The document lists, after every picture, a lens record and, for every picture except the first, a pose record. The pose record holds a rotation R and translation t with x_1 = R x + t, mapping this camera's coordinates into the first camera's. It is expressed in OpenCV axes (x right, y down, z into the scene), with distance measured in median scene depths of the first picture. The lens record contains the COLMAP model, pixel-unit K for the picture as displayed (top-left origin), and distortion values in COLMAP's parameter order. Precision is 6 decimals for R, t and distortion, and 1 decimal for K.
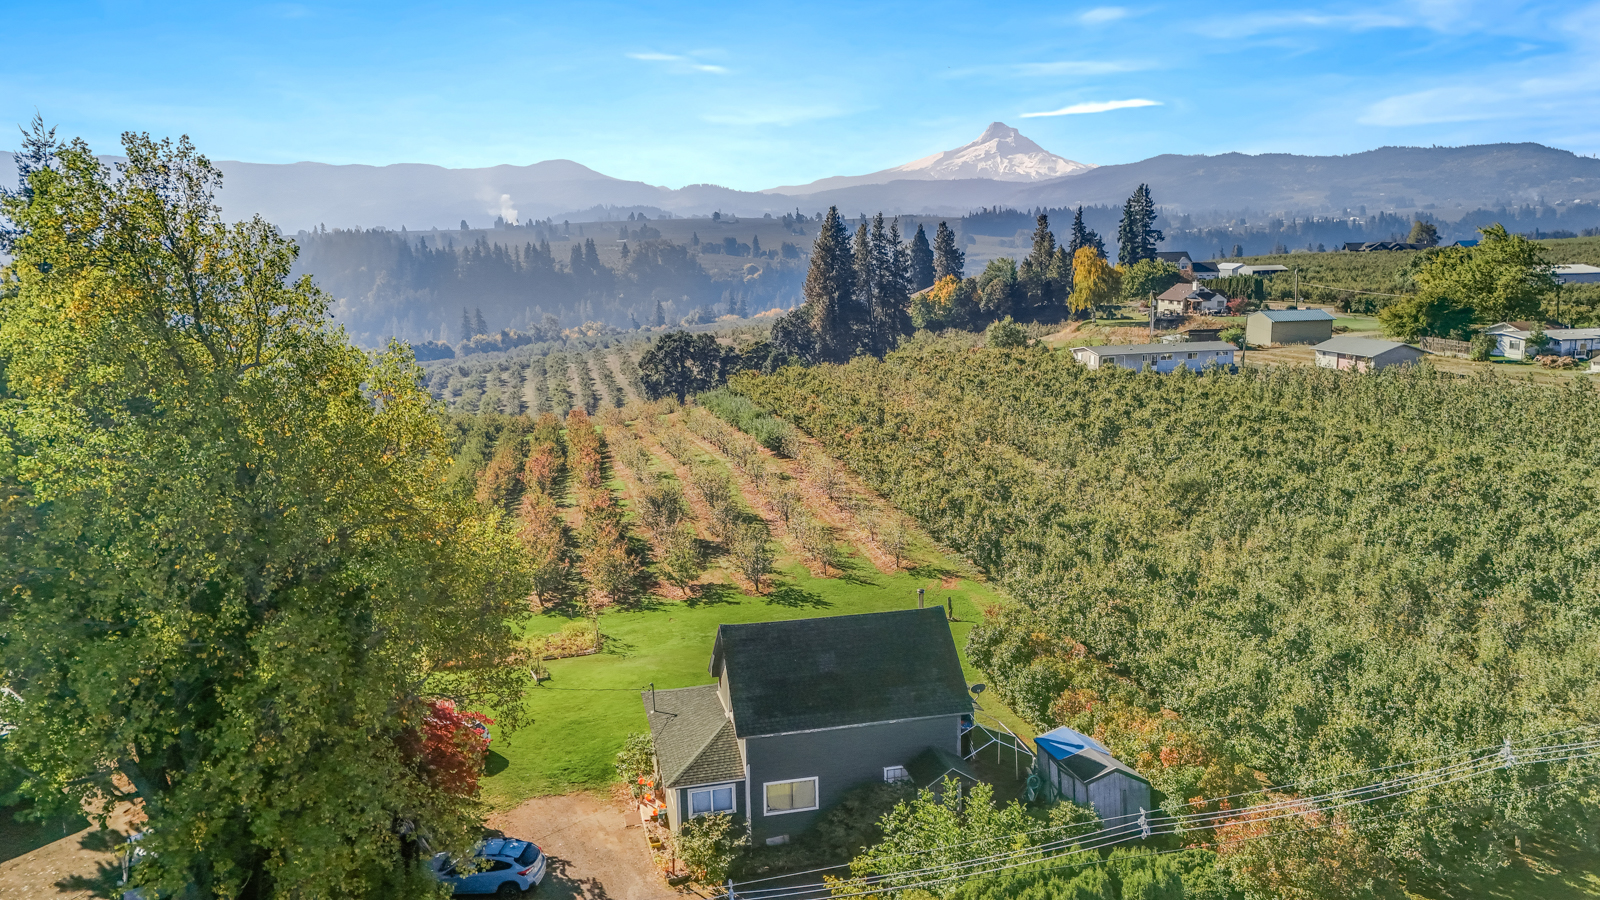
lens RADIAL K [[1172.8, 0, 800.0], [0, 1172.8, 450.0], [0, 0, 1]] dist [0.070619, -0.059726]
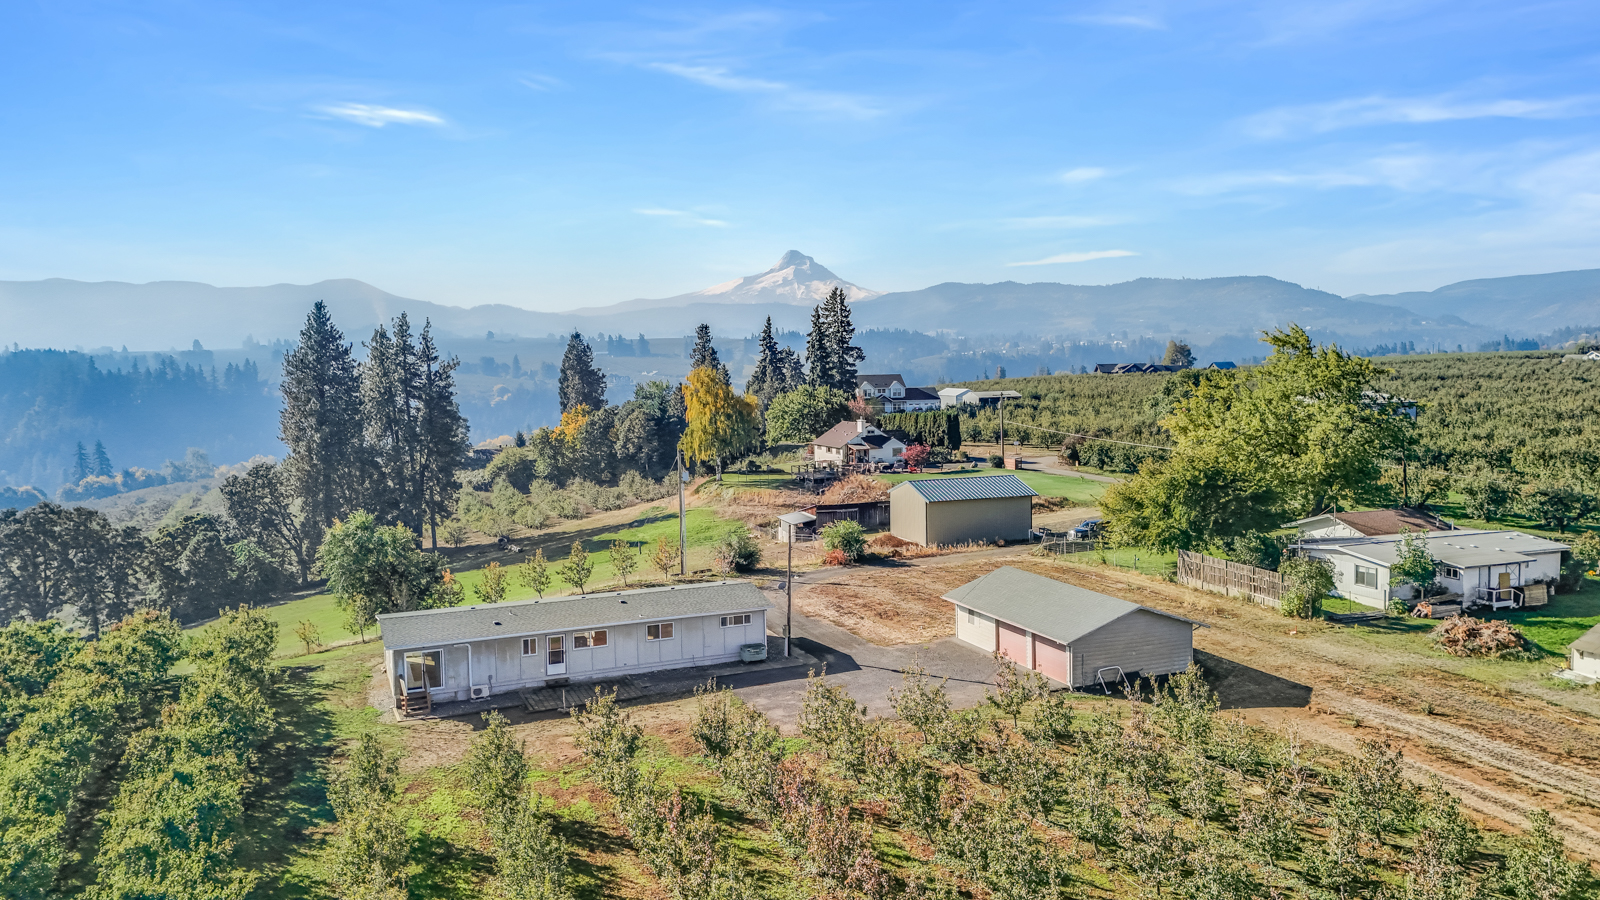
lens RADIAL K [[1157.3, 0, 794.0], [0, 1157.3, 468.0], [0, 0, 1]] dist [0.204697, -0.469833]
pose [[0.987152, -0.013991, 0.159173, 0.146882], [0.027463, 0.996191, -0.082757, -0.047210], [-0.157409, 0.086065, 0.983776, 0.277541]]
